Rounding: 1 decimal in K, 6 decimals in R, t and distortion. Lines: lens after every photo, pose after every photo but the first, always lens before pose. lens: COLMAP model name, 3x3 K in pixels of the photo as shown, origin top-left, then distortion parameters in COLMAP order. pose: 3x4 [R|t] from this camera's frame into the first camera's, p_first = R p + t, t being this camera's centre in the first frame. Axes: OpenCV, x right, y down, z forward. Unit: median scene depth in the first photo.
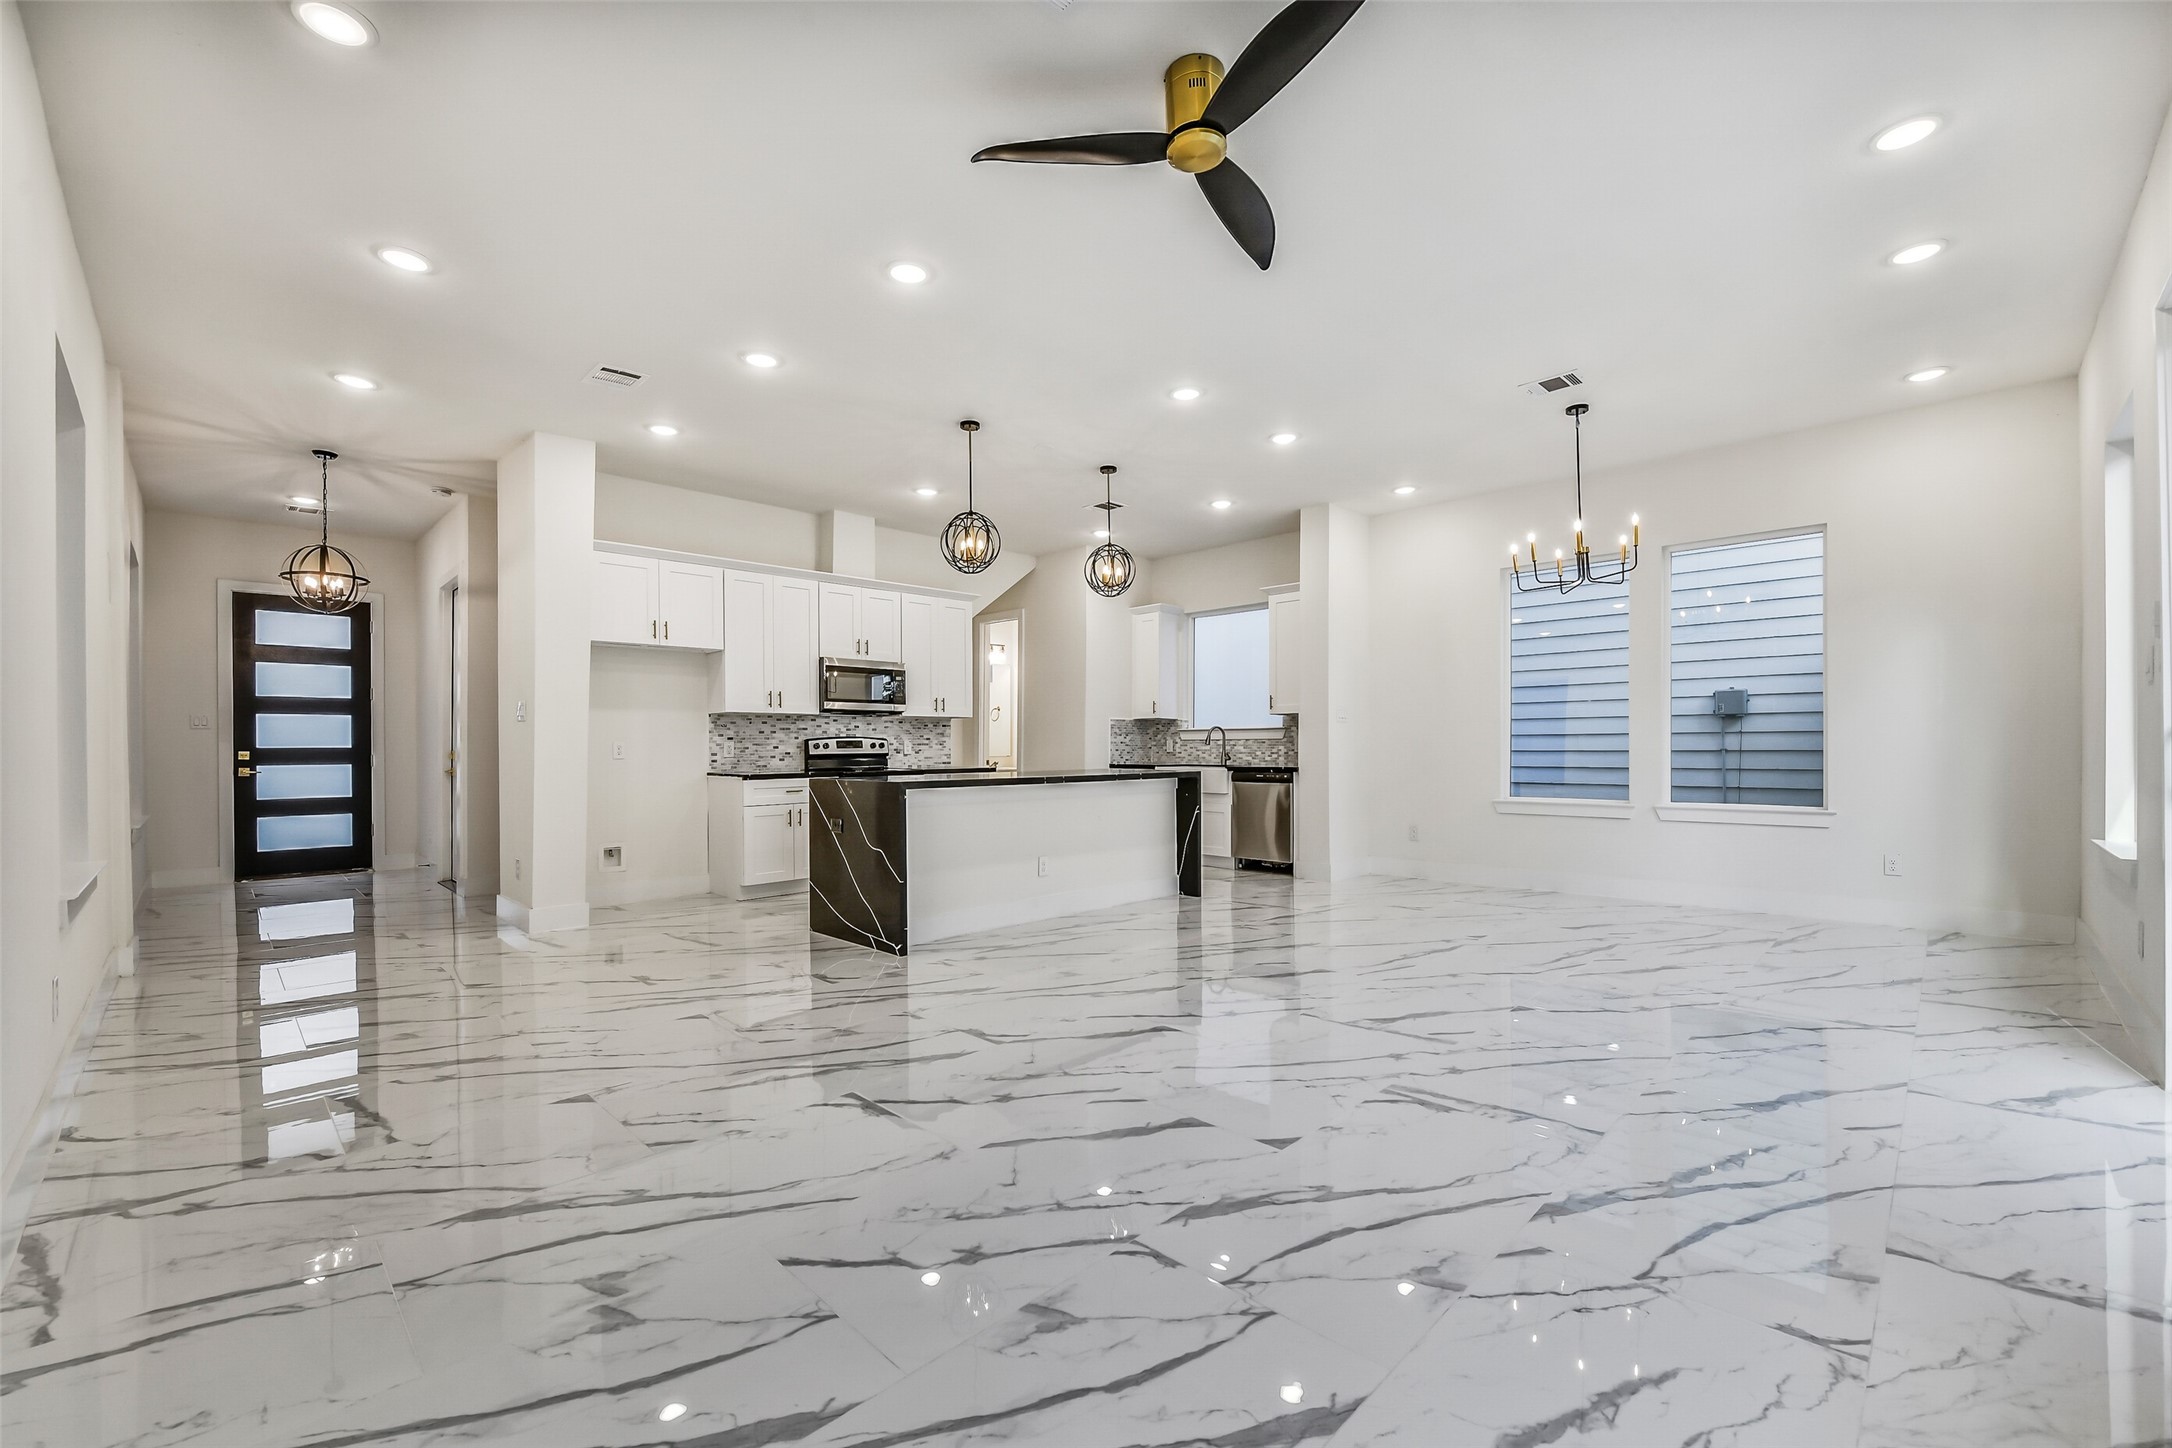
lens RADIAL K [[881.6, 0, 1091.2], [0, 881.6, 748.9], [0, 0, 1]] dist [-0.006060, -0.000321]
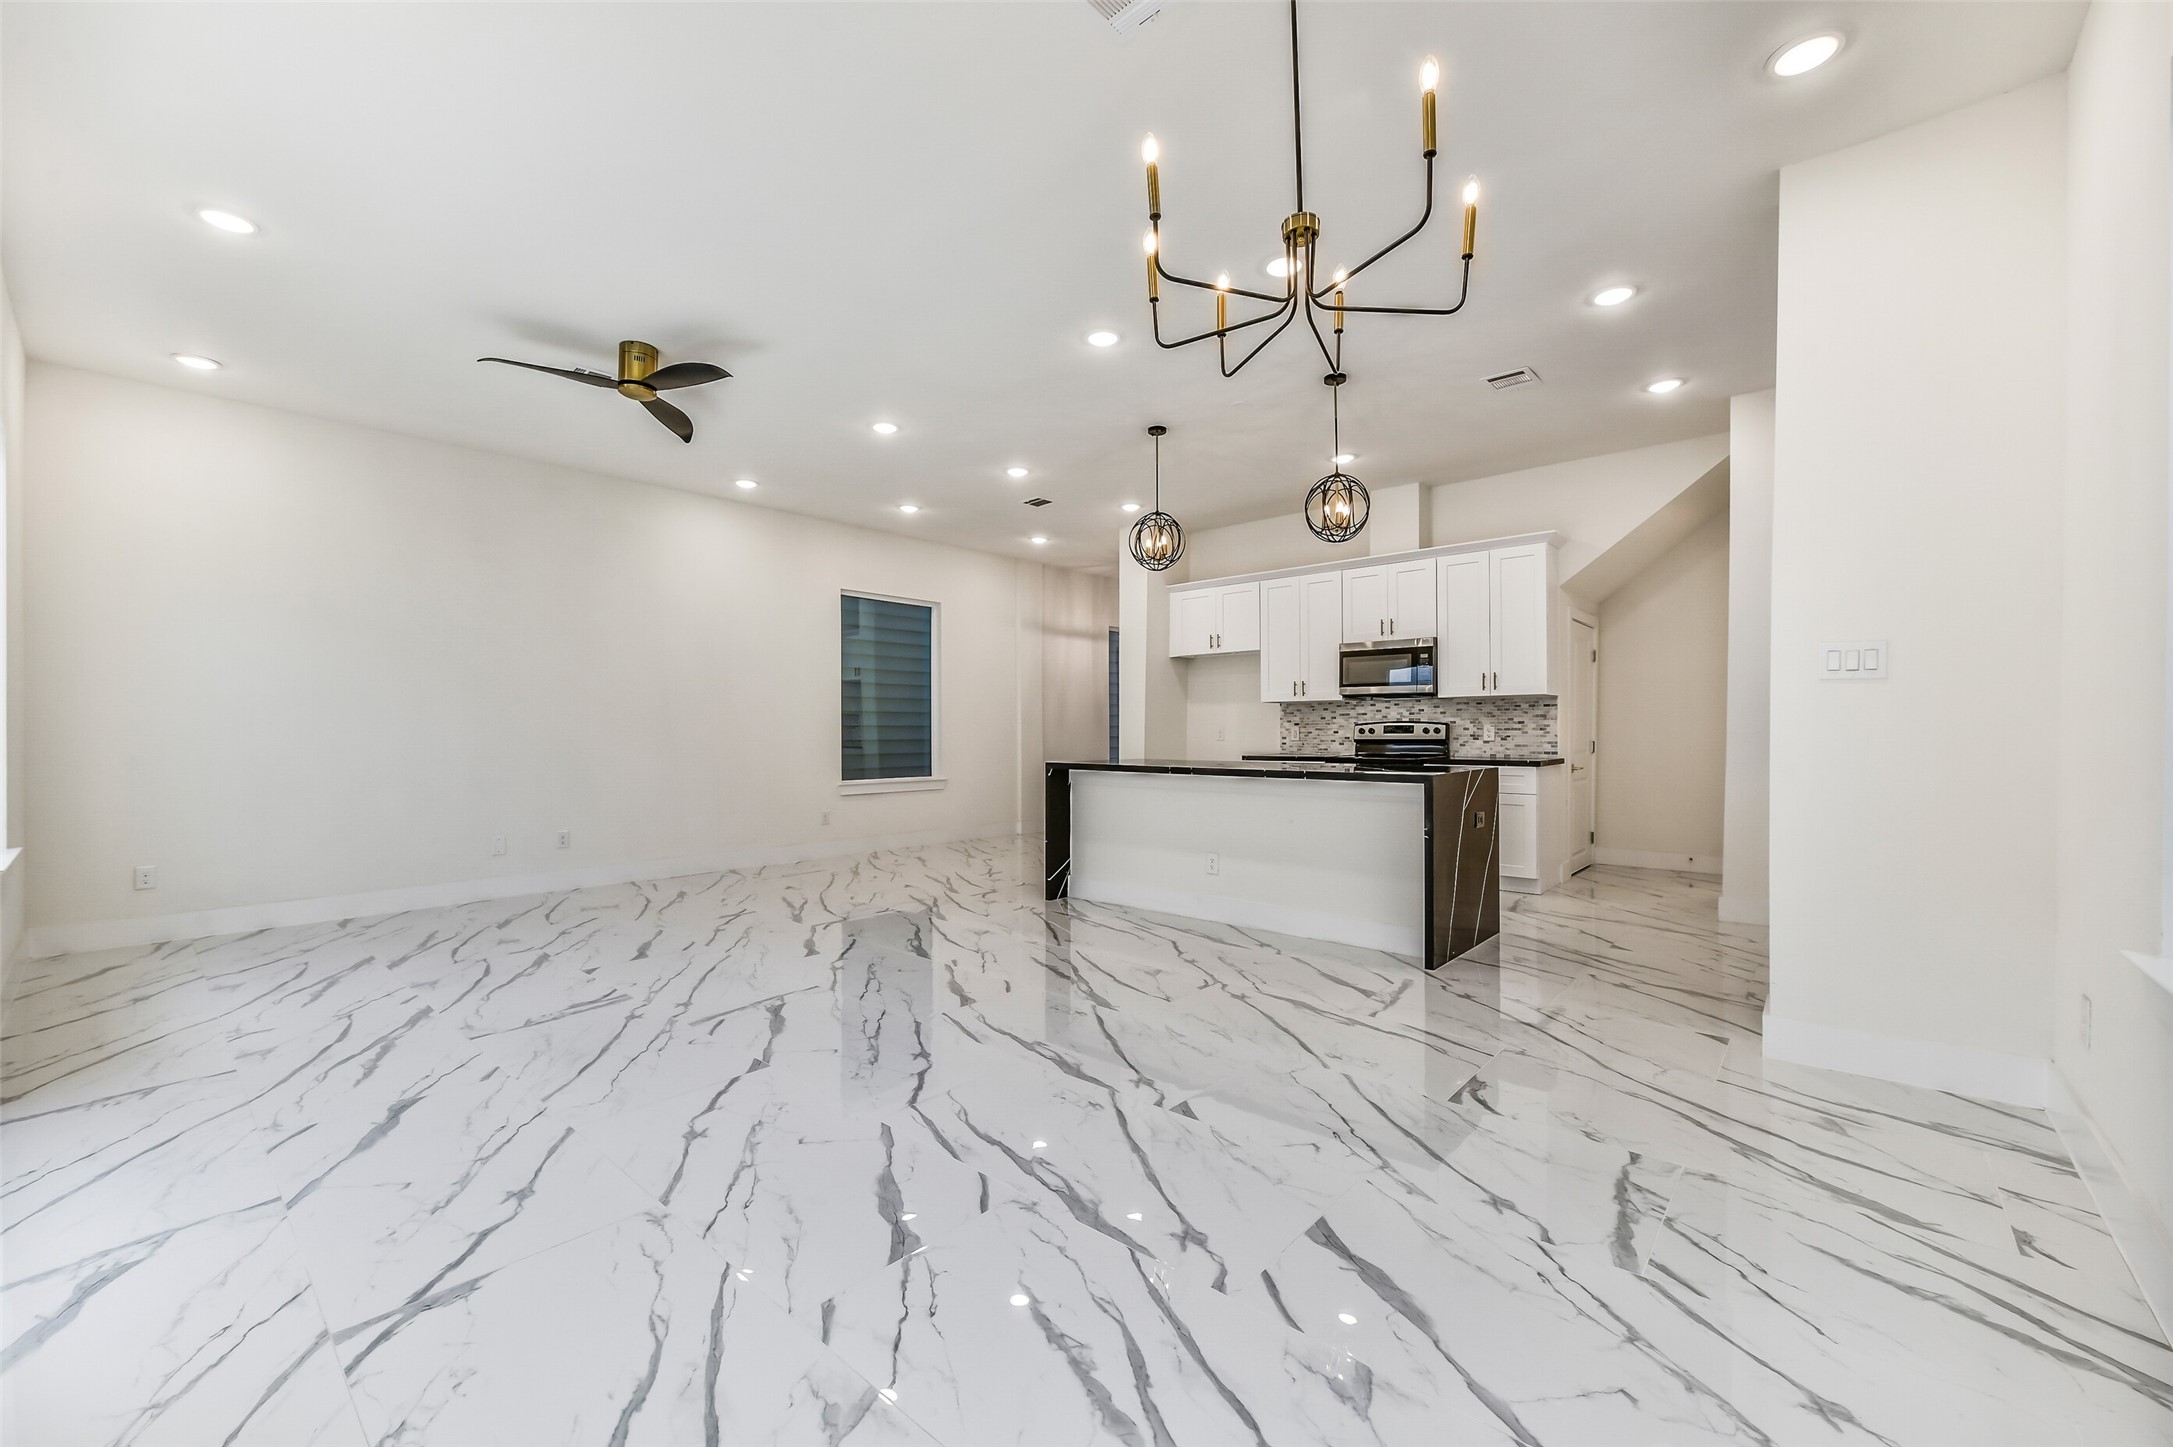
lens RADIAL K [[858.7, 0, 1090.2], [0, 858.7, 727.9], [0, 0, 1]] dist [-0.009860, -0.000619]
pose [[0.058672, 0.003001, -0.998273, 0.669465], [0.000282, 0.999995, 0.003022, -0.010113], [0.998277, -0.000459, 0.058671, 0.649983]]
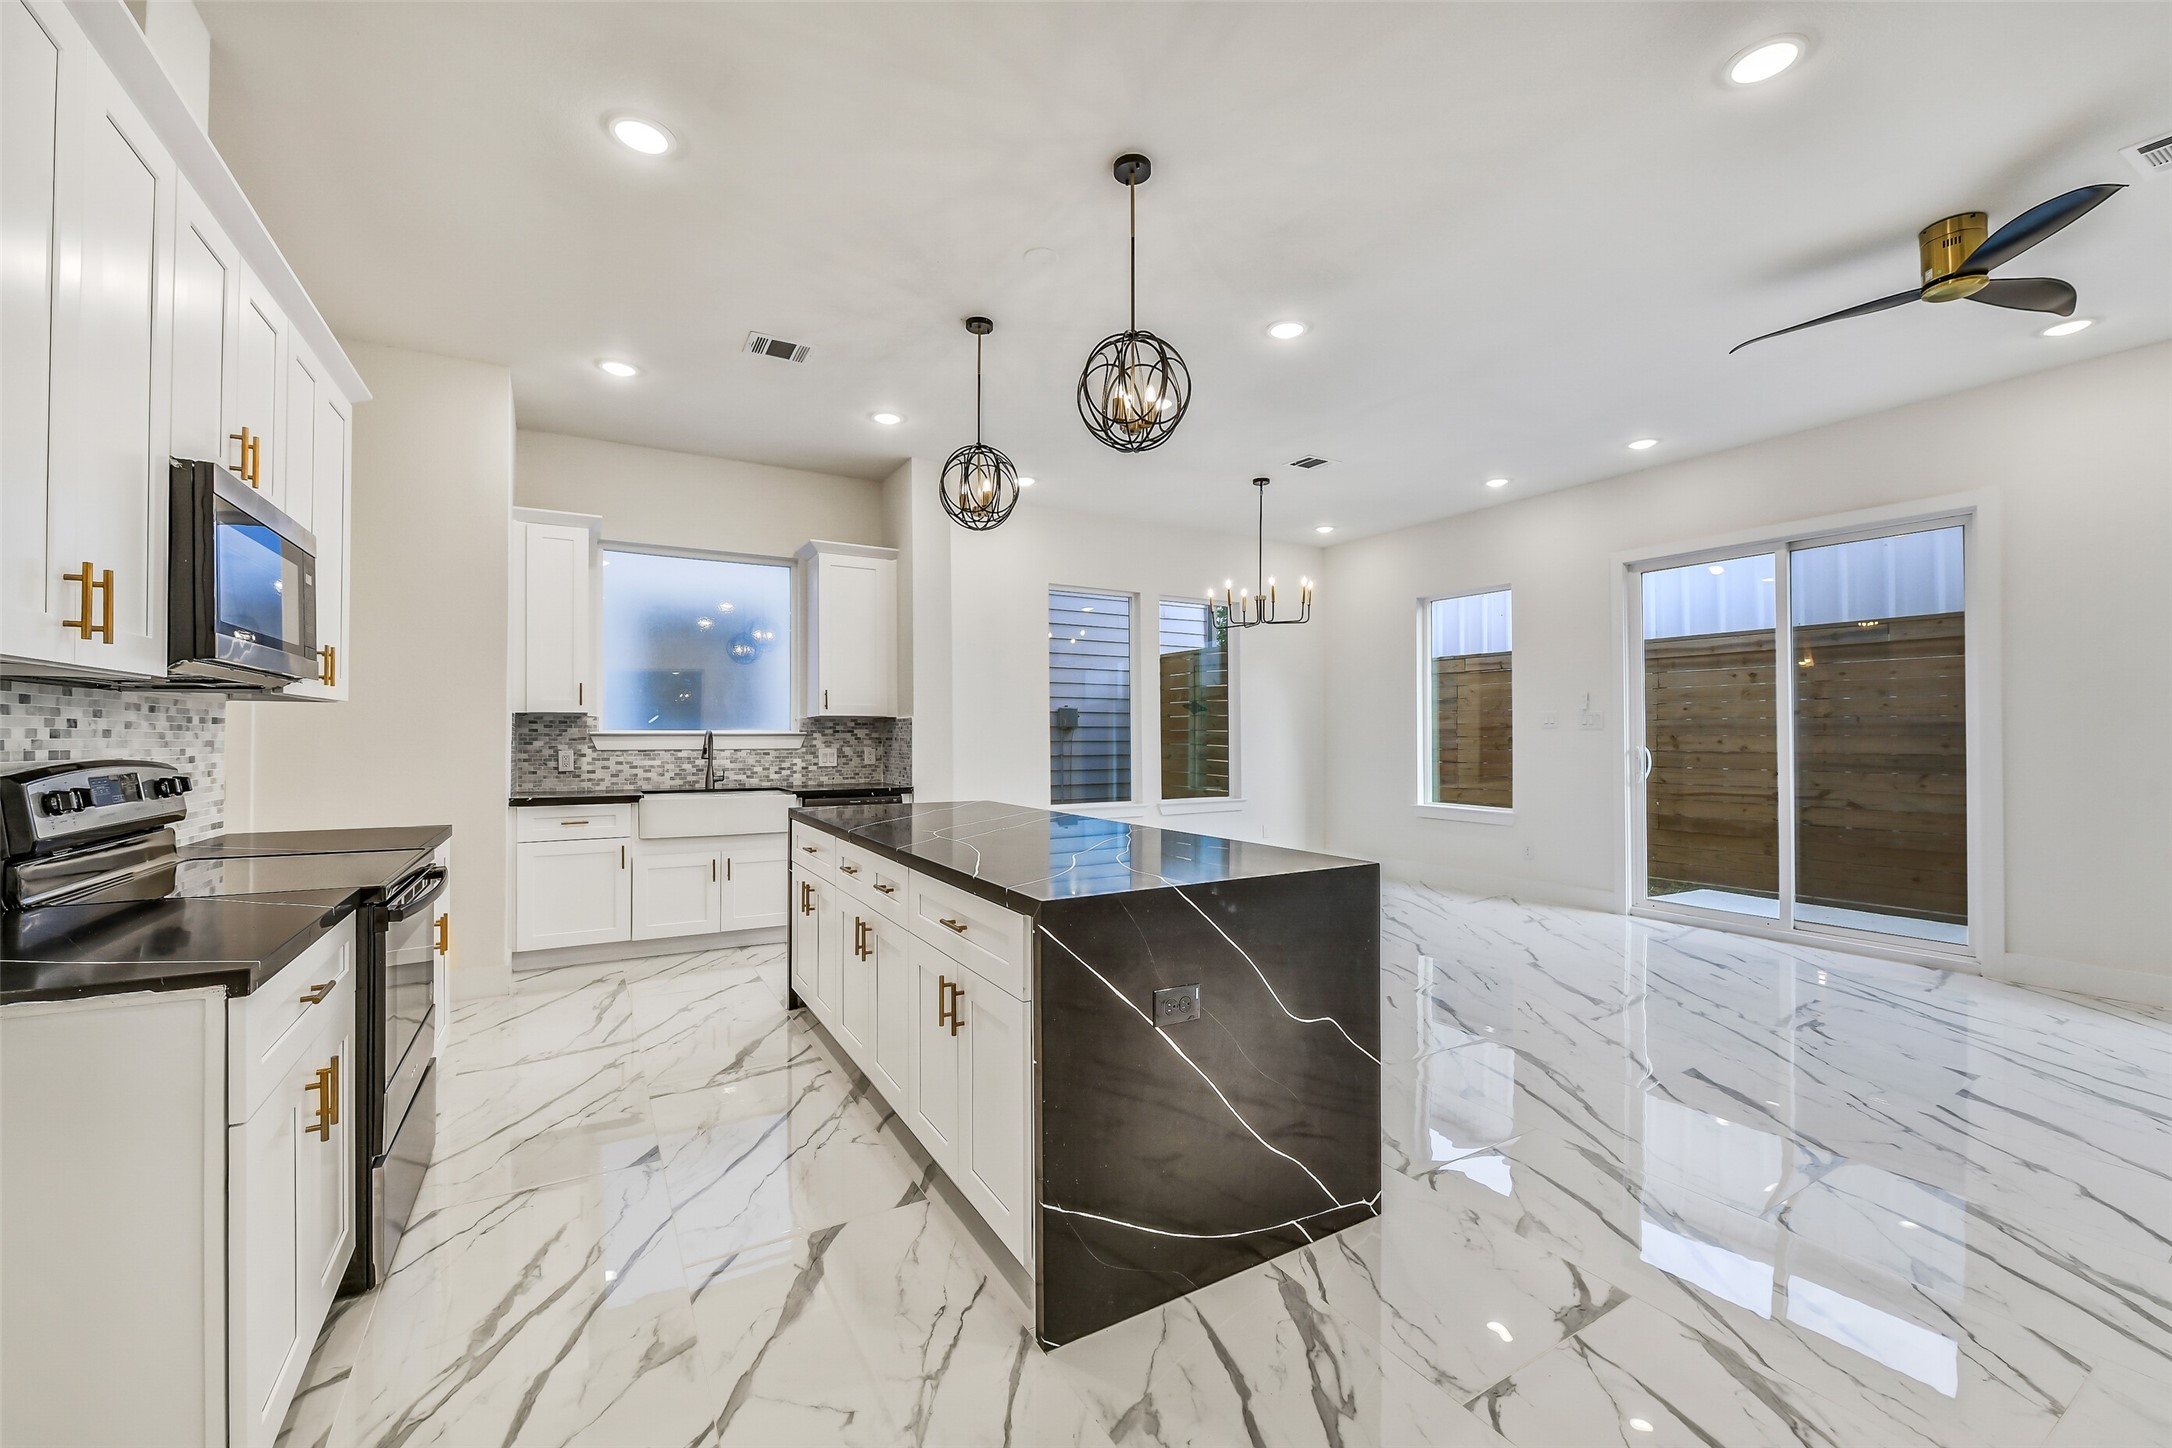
lens RADIAL K [[864.2, 0, 1091.0], [0, 864.2, 721.0], [0, 0, 1]] dist [-0.006866, -0.000109]
pose [[0.253097, 0.021020, 0.967213, -0.482882], [0.000892, 0.999758, -0.021960, -0.021372], [-0.967441, 0.006421, 0.253017, 0.677288]]
